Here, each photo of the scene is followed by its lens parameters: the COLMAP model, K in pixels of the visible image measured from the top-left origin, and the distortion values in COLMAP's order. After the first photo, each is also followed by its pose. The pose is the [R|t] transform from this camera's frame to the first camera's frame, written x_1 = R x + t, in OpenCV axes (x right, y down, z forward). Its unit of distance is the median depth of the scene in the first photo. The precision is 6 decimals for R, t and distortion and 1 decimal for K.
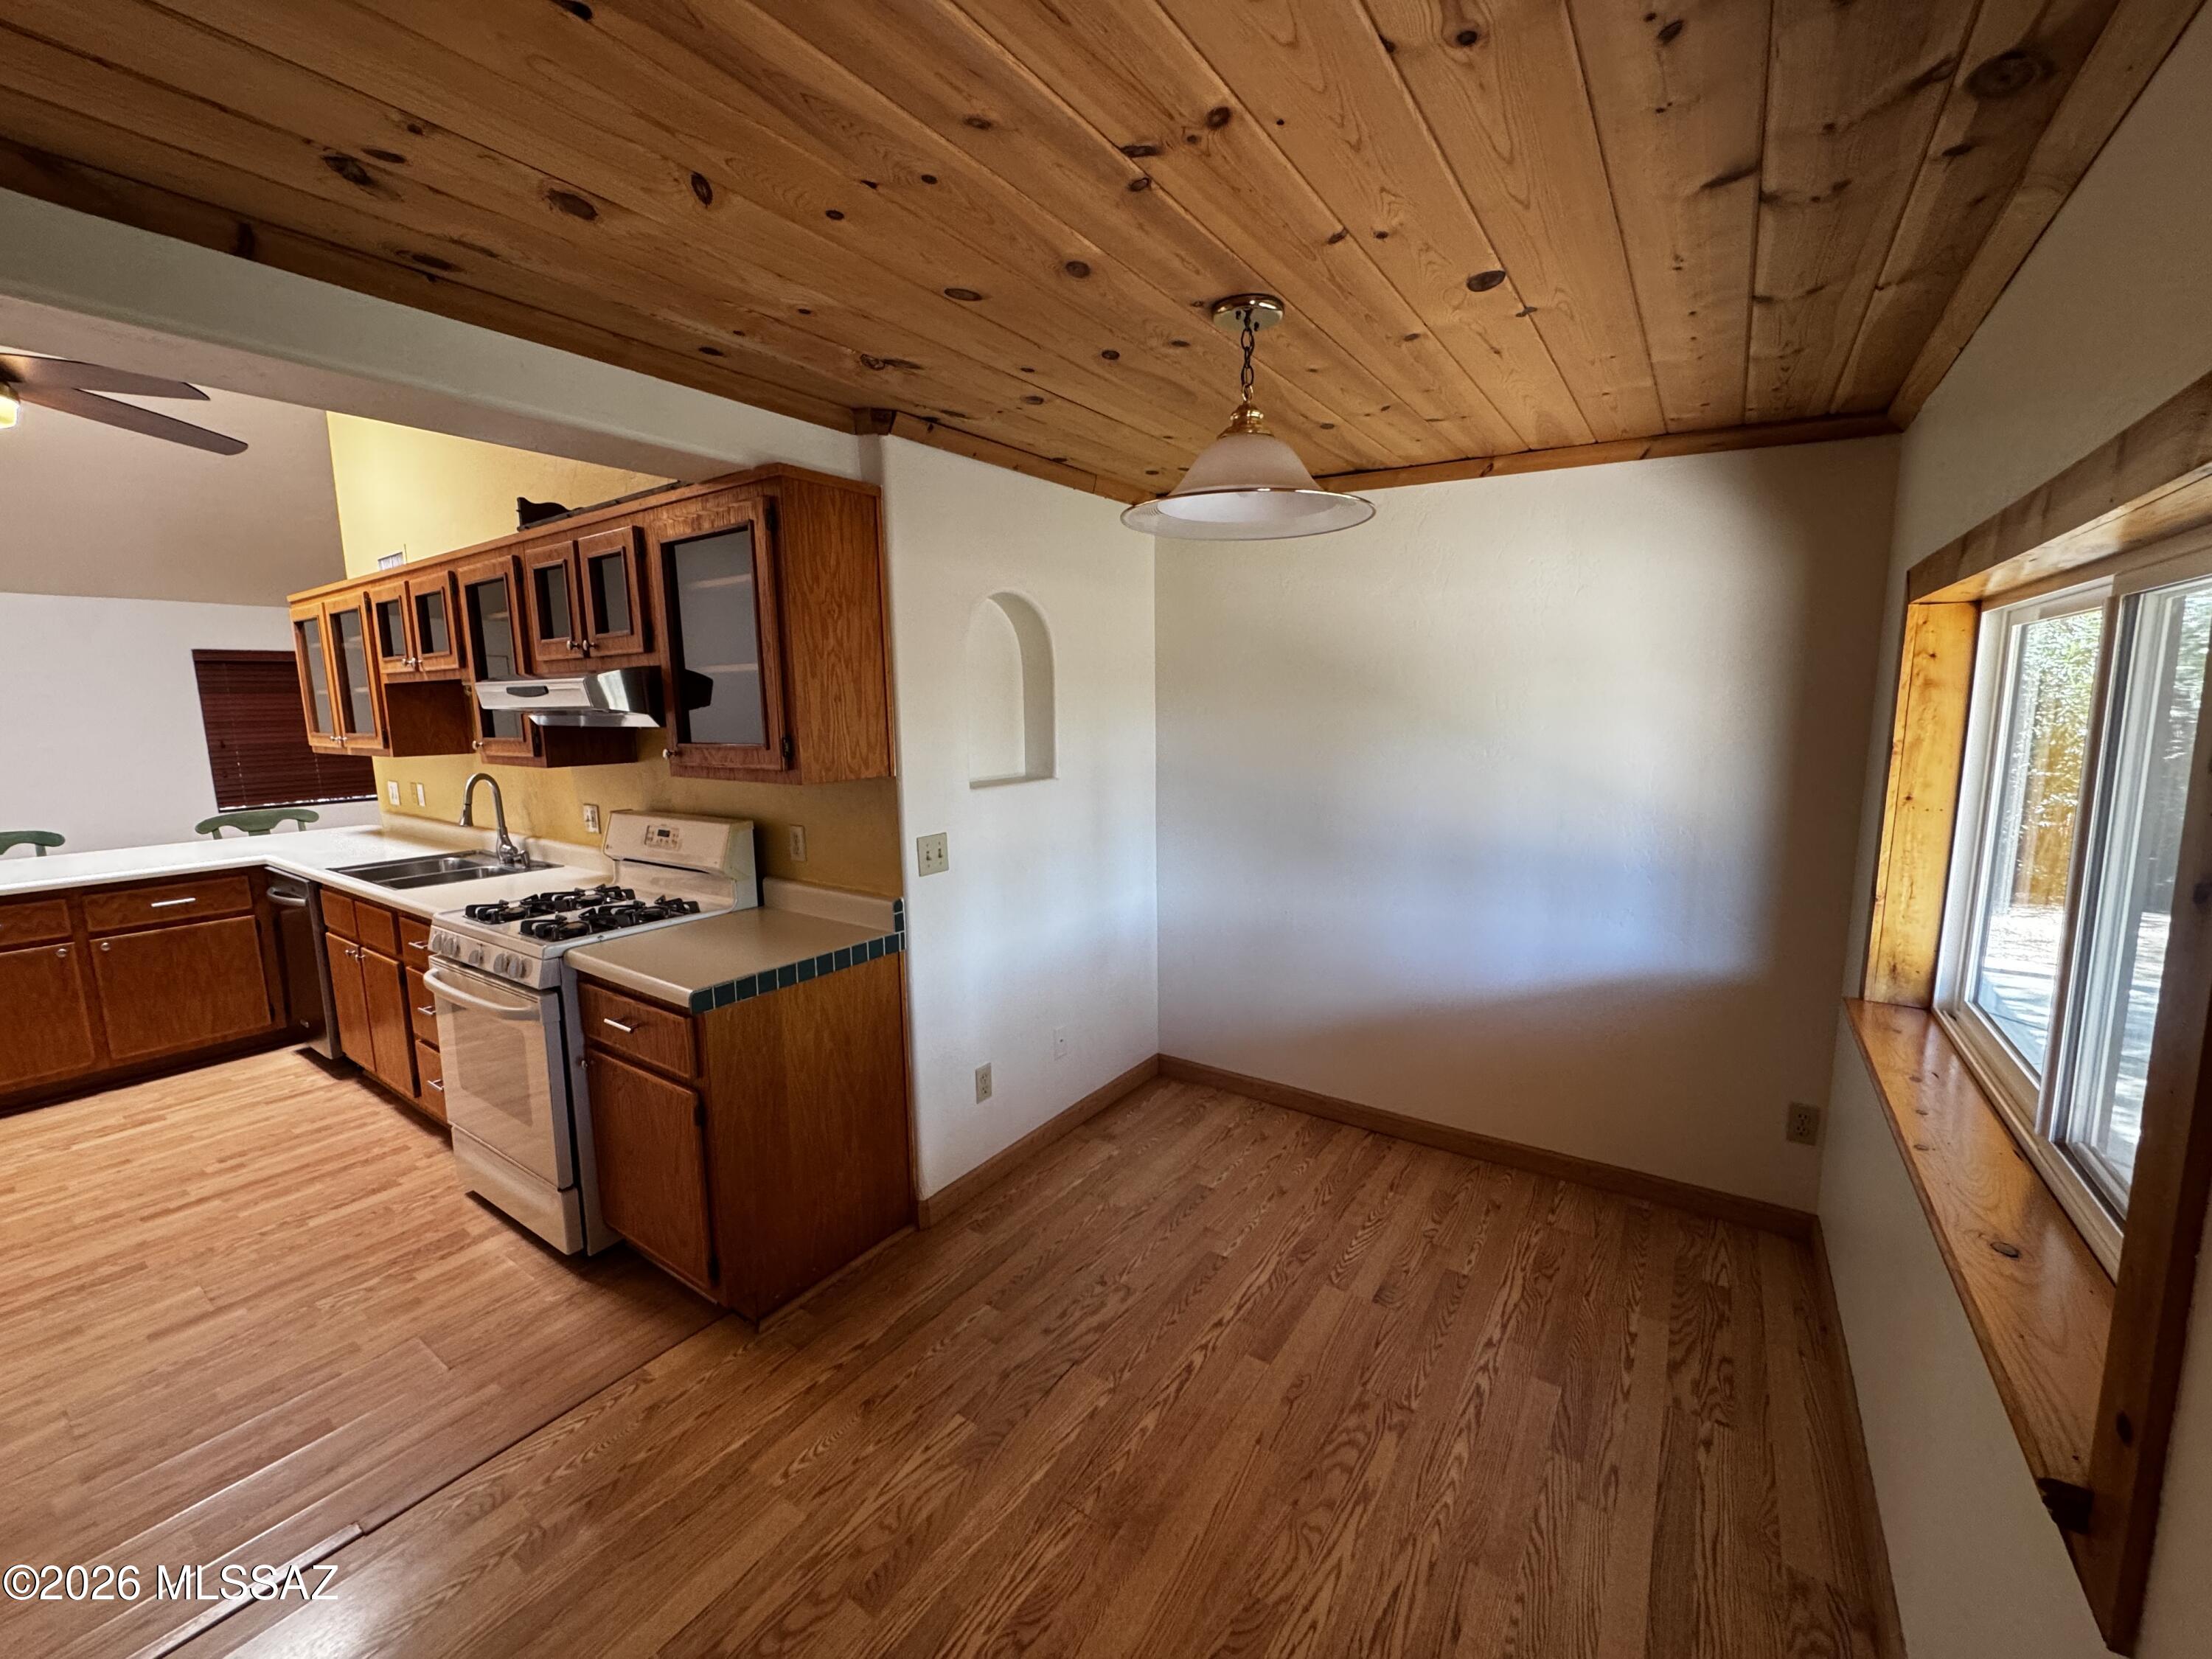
lens RADIAL K [[882.9, 0, 1106.9], [0, 882.9, 826.1], [0, 0, 1]] dist [-0.005302, 0.000480]
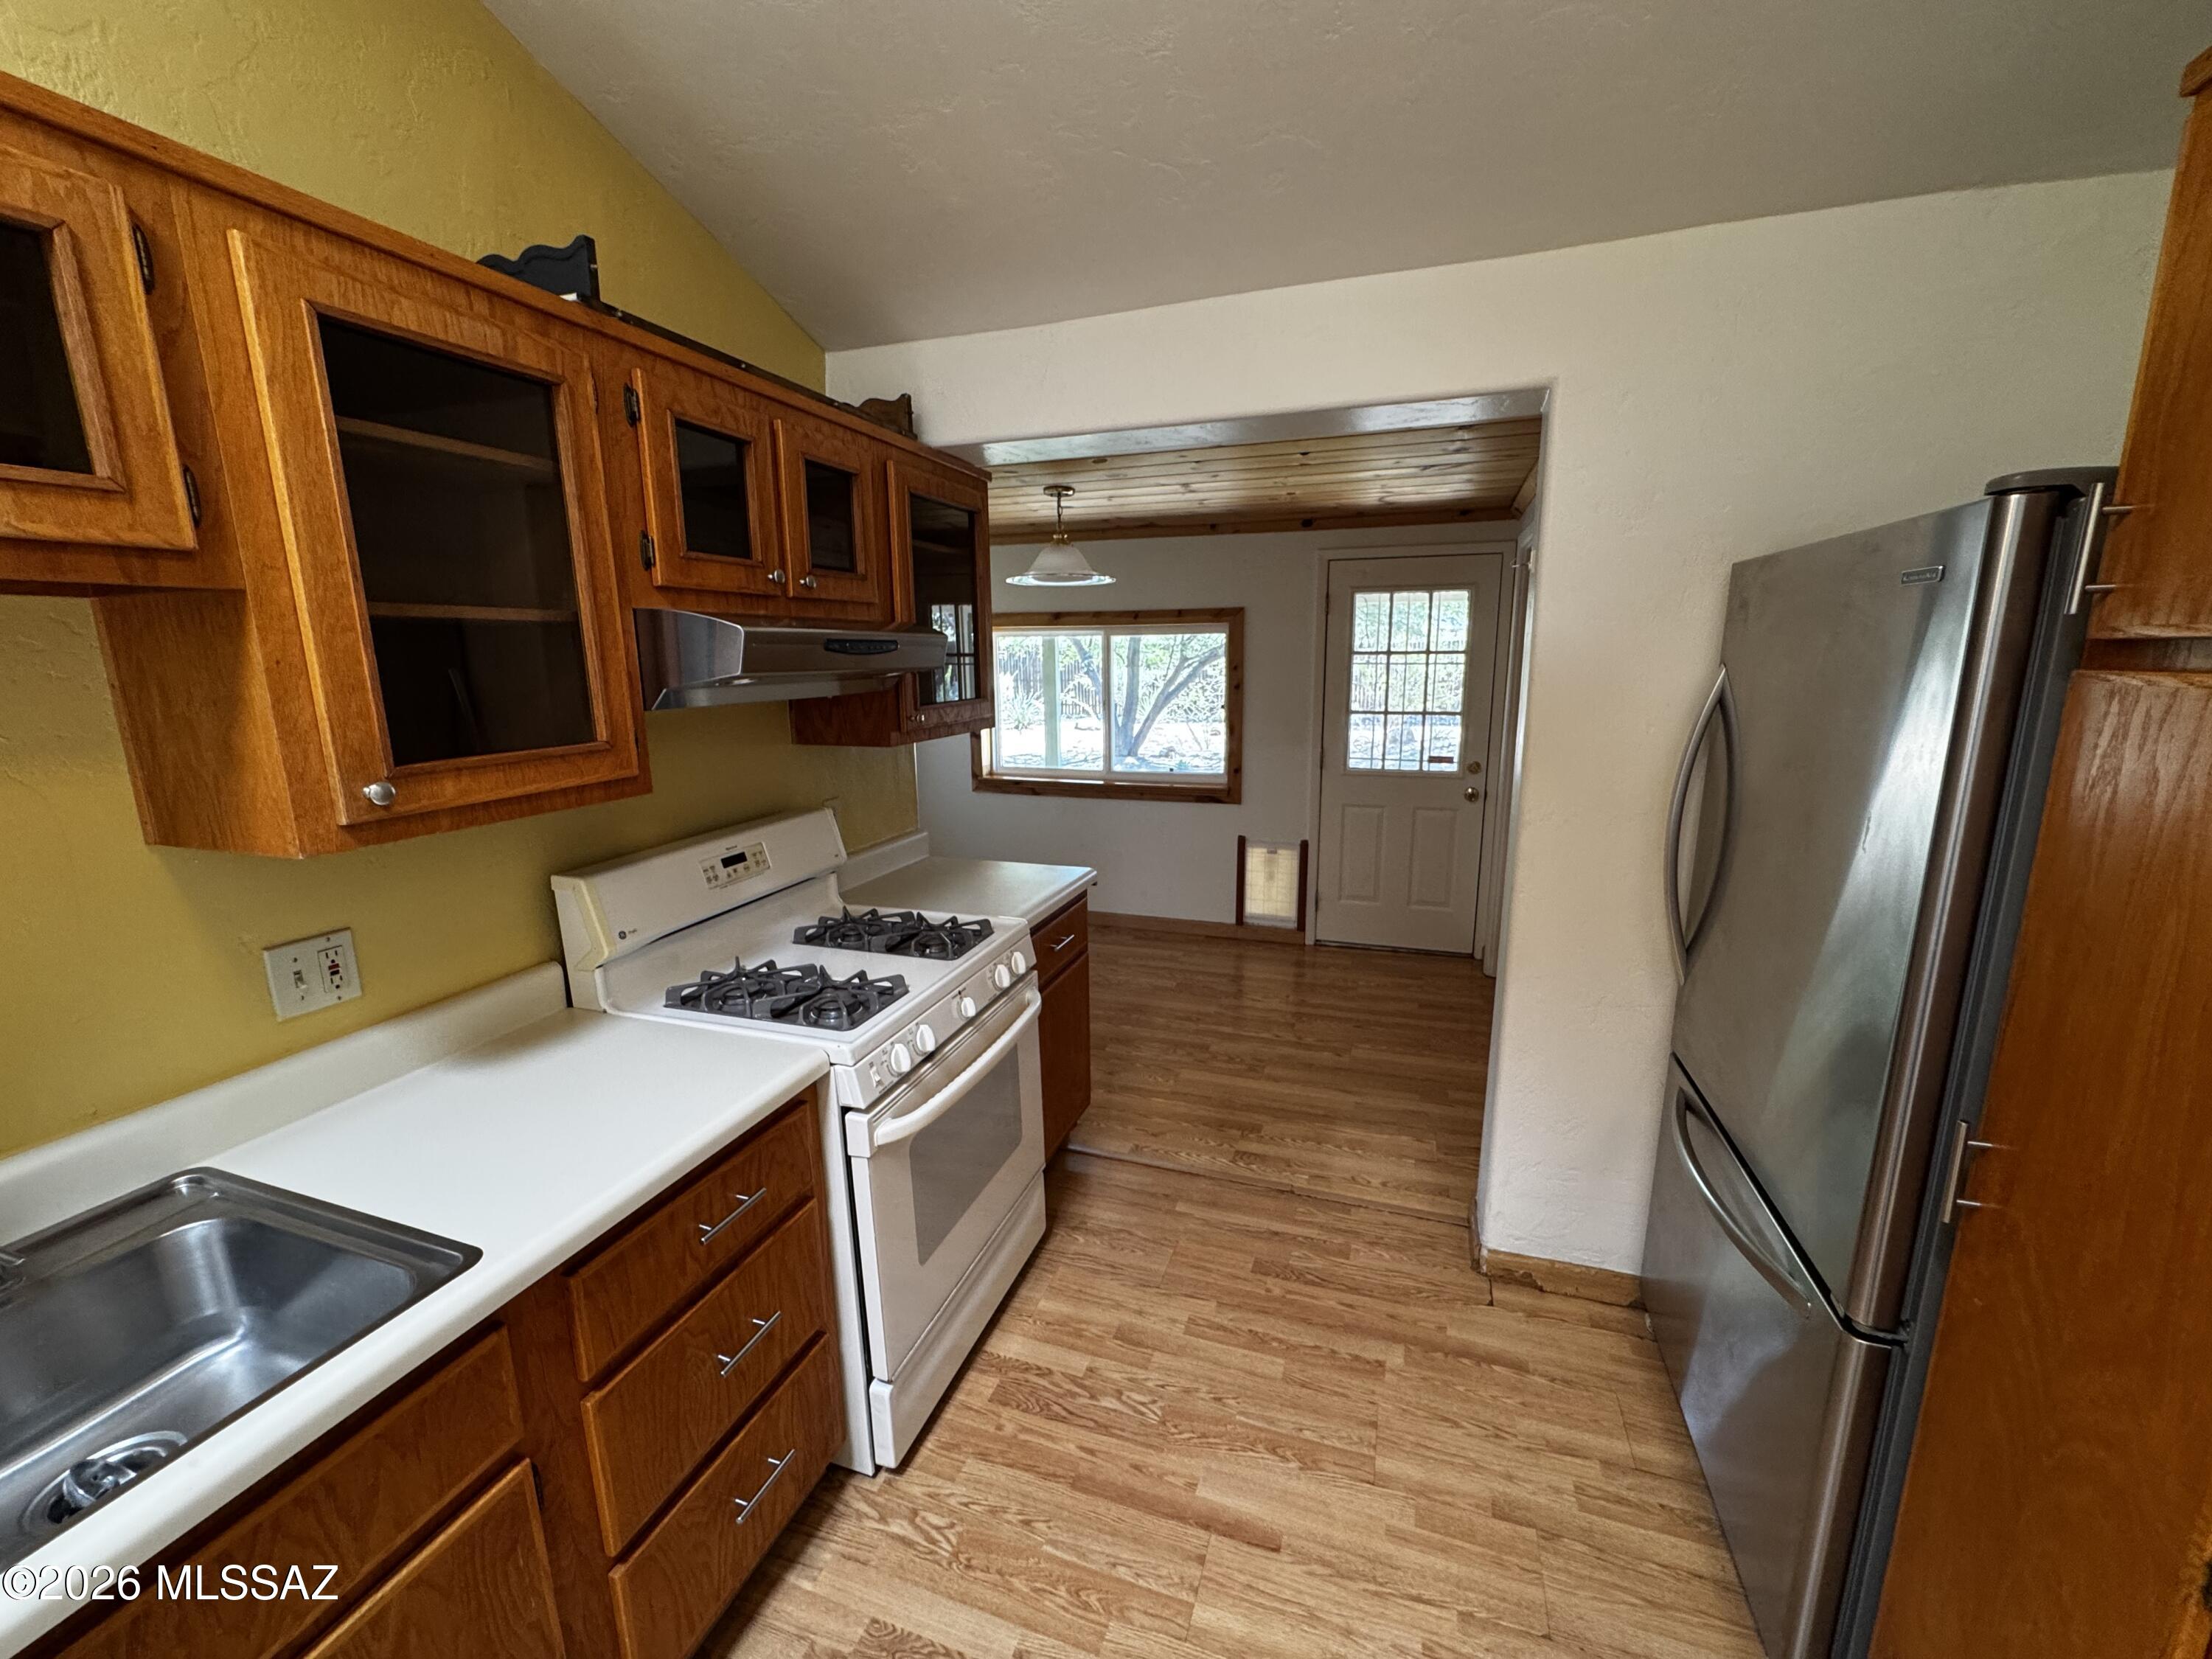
lens RADIAL K [[882.9, 0, 1102.9], [0, 882.9, 829.2], [0, 0, 1]] dist [-0.005302, 0.000480]
pose [[-0.265301, -0.173521, 0.948423, -1.176391], [0.150066, 0.964253, 0.218395, -0.115692], [-0.952416, 0.200267, -0.229777, 0.853089]]
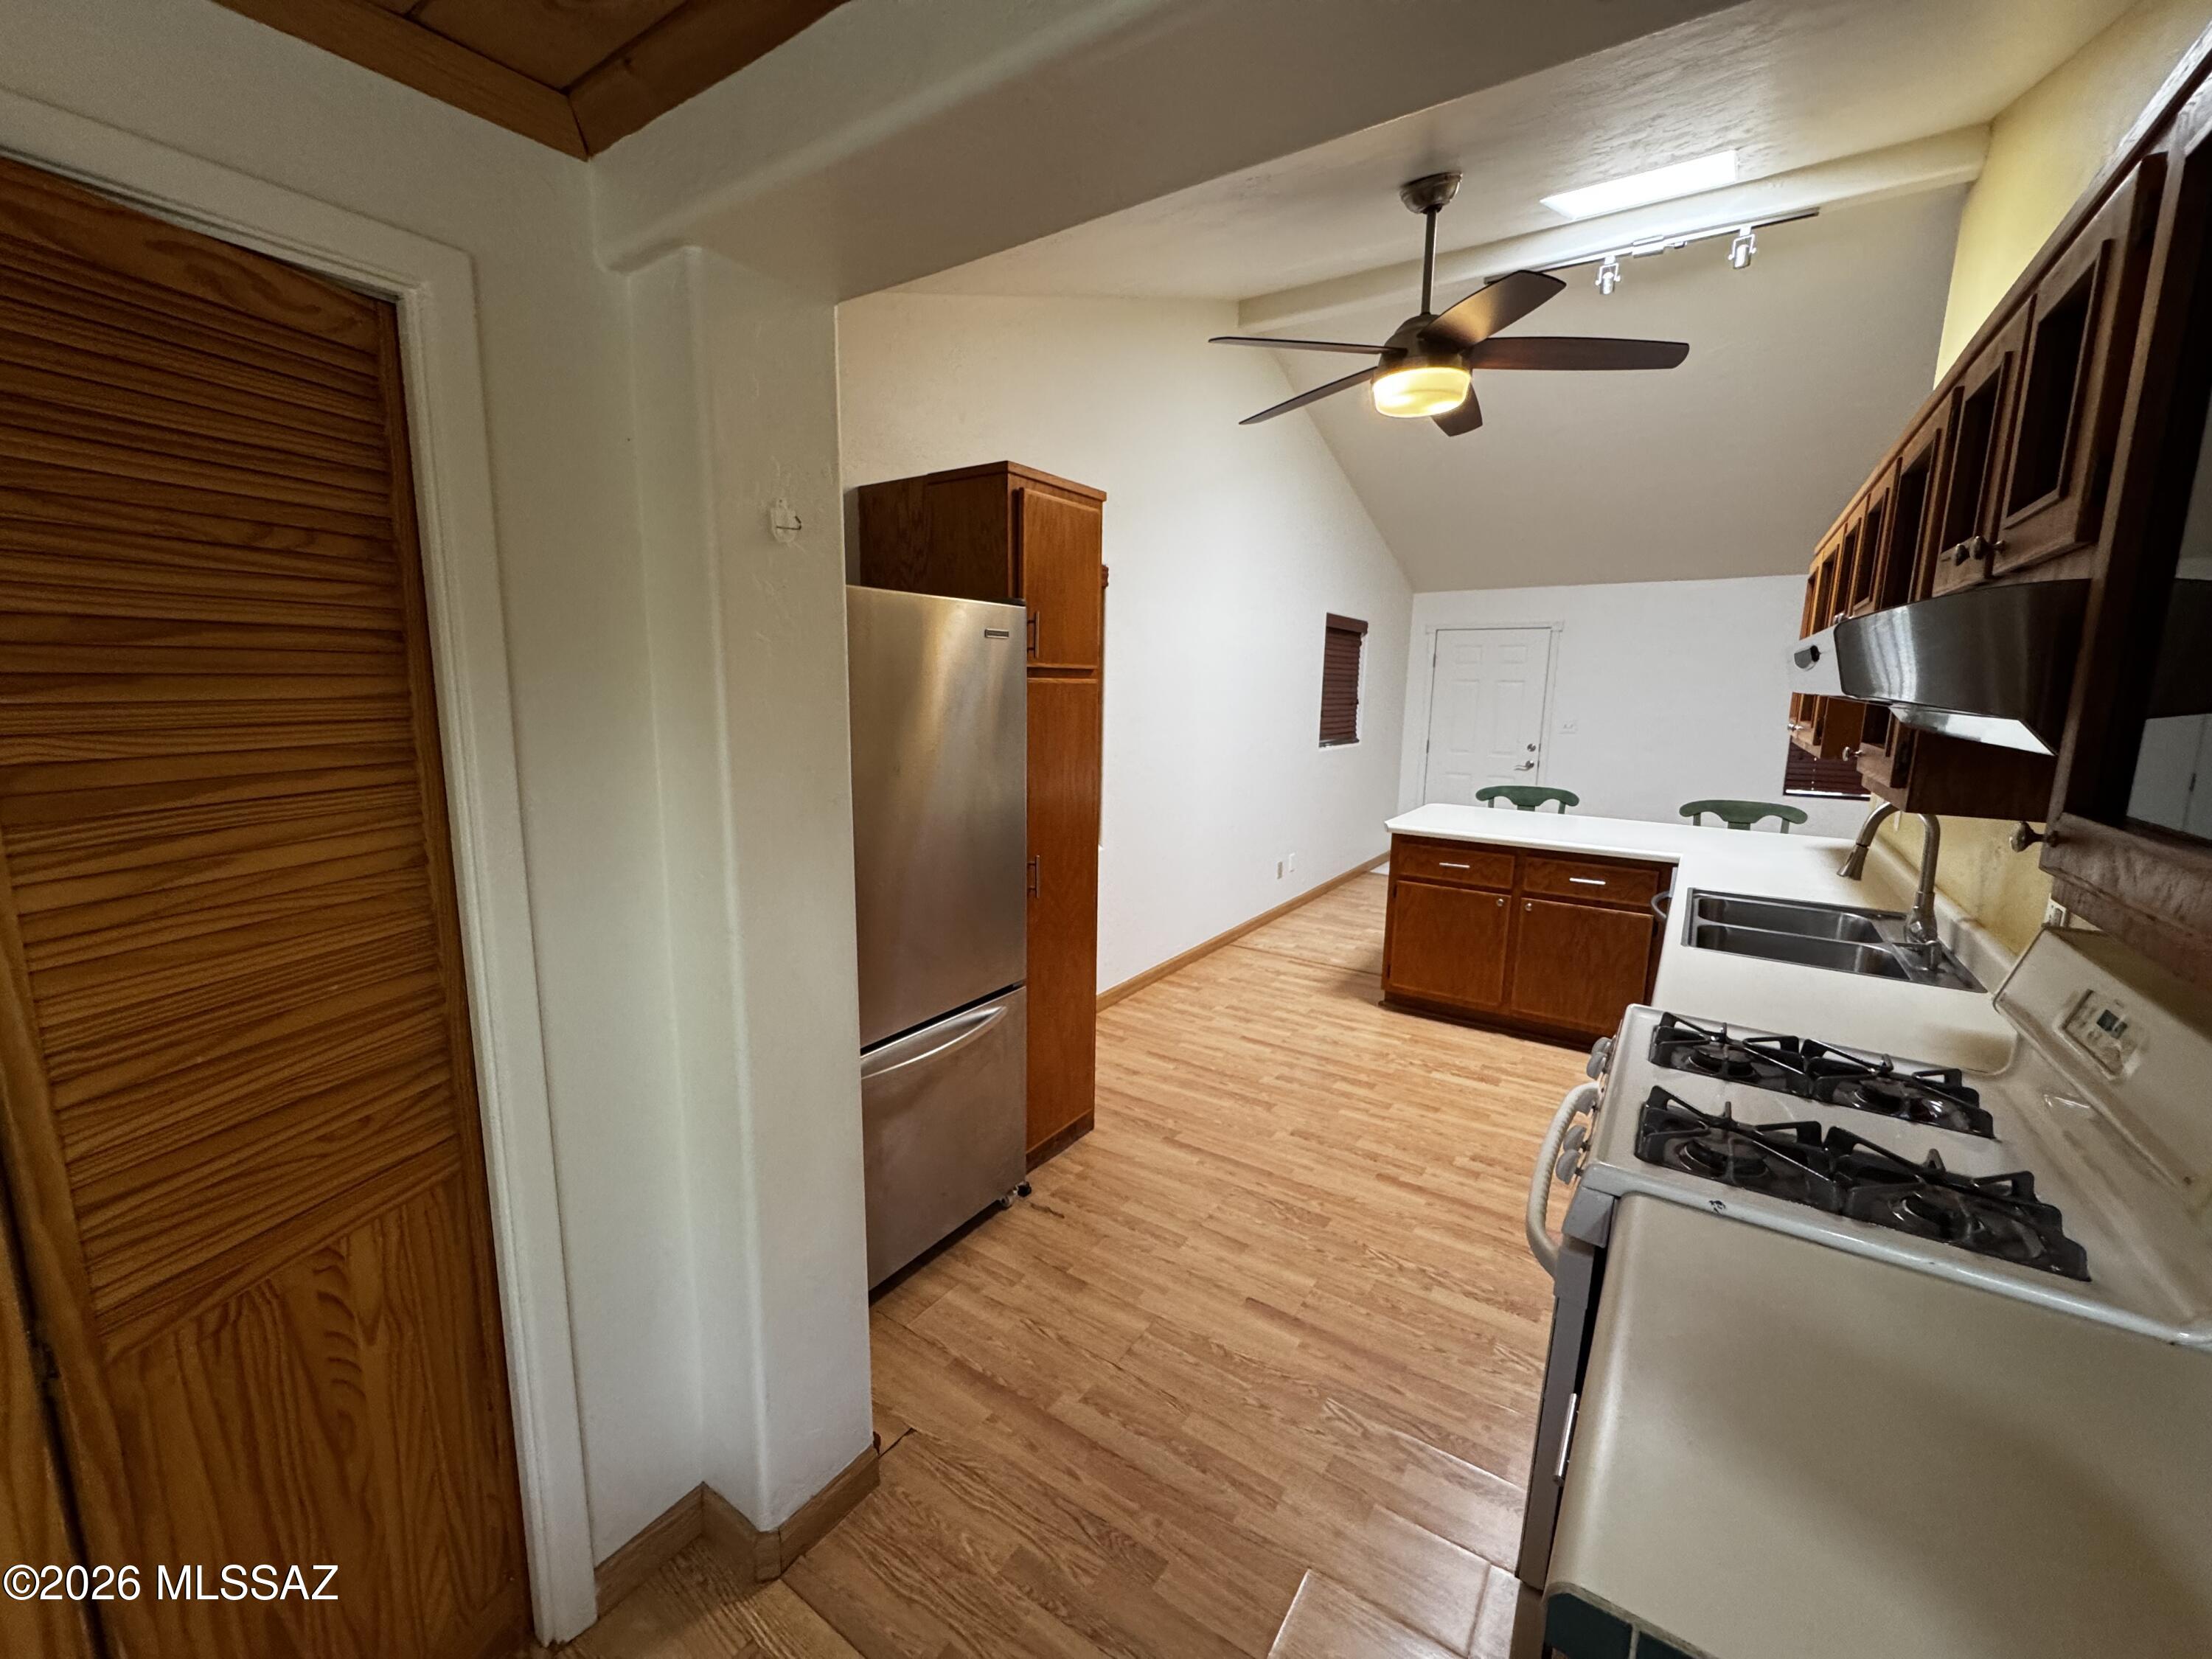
lens RADIAL K [[882.9, 0, 1107.6], [0, 882.9, 833.1], [0, 0, 1]] dist [-0.005302, 0.000480]
pose [[0.013828, 0.183473, -0.982927, -0.138059], [-0.156849, 0.971250, 0.179087, -0.071161], [0.987526, 0.151694, 0.042208, 0.515156]]
